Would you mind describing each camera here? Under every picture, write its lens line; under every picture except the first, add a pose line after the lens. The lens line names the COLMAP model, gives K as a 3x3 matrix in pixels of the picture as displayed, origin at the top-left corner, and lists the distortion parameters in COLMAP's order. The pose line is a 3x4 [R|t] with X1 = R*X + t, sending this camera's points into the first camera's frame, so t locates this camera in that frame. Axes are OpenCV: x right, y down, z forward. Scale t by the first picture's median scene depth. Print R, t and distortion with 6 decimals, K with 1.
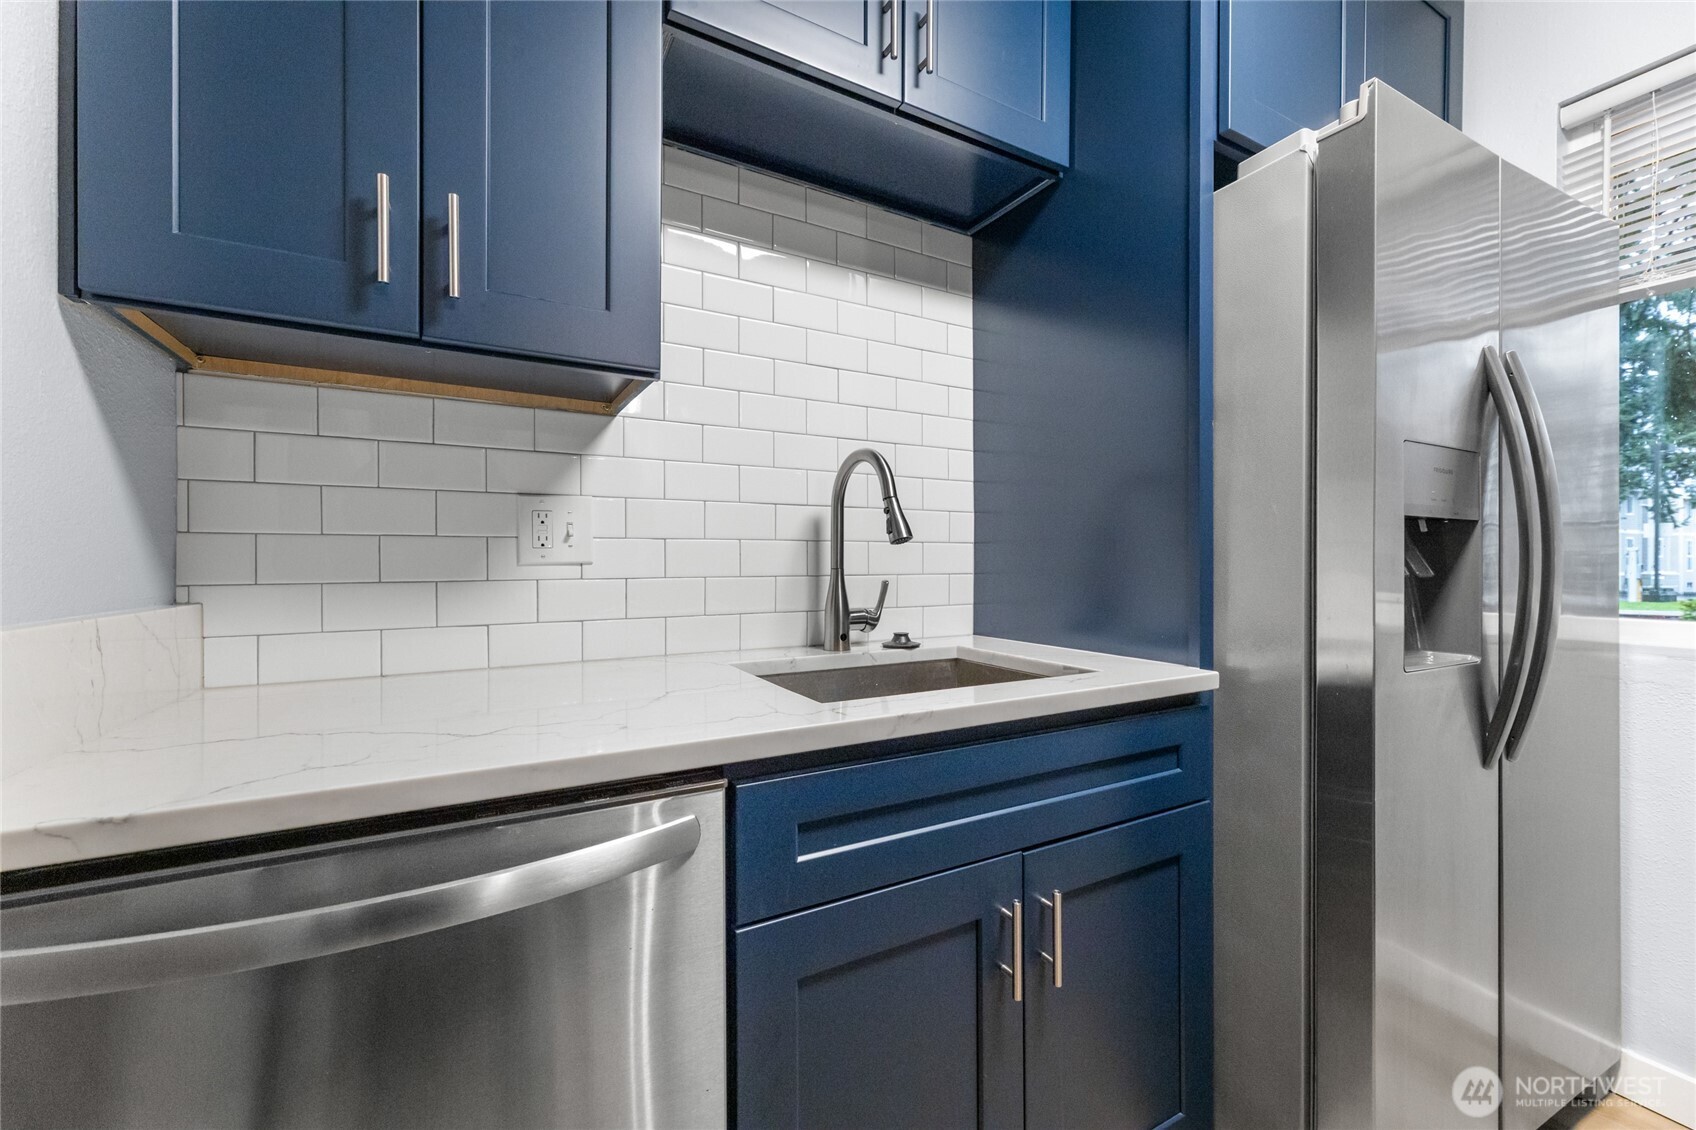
lens RADIAL K [[675.8, 0, 848.4], [0, 675.8, 564.4], [0, 0, 1]] dist [-0.001262, 0.000312]
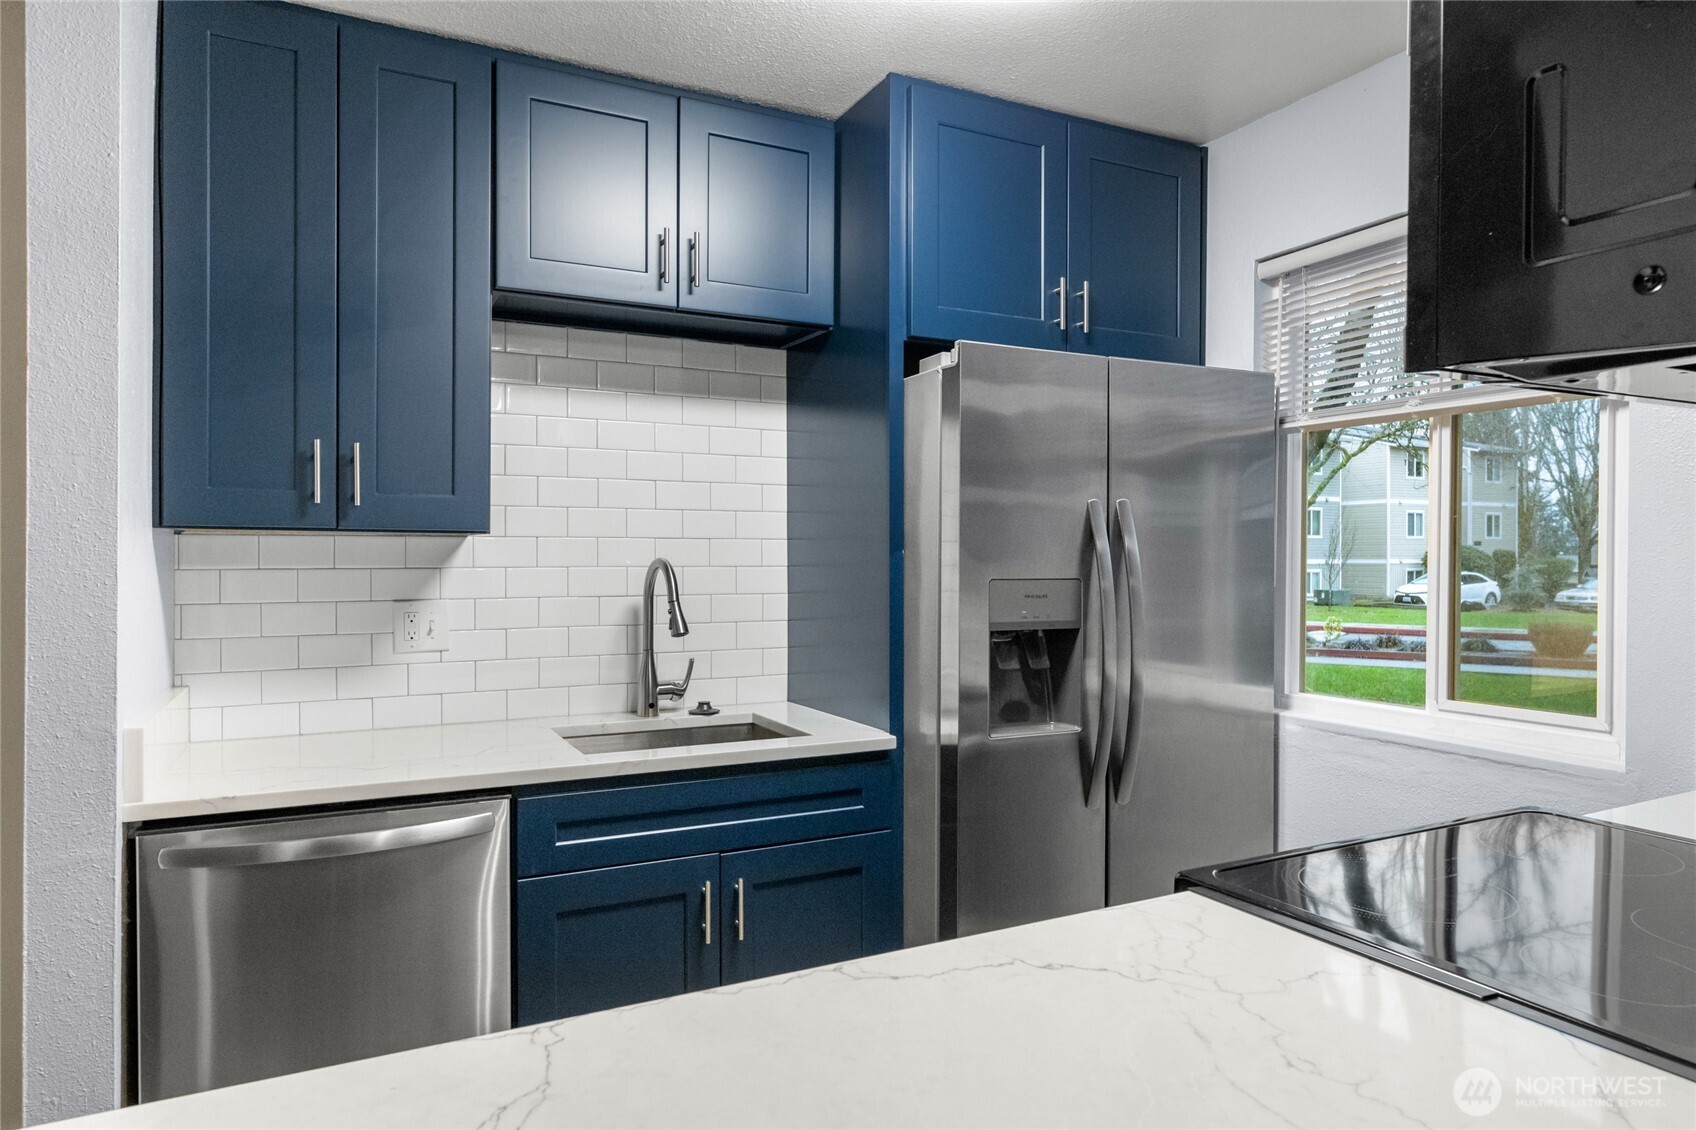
lens RADIAL K [[1041.4, 0, 849.8], [0, 1041.4, 567.2], [0, 0, 1]] dist [-0.003086, -0.002115]
pose [[0.999542, 0.002785, -0.030141, 0.428528], [-0.002646, 0.999986, 0.004636, -0.161776], [0.030154, -0.004554, 0.999535, -0.929551]]
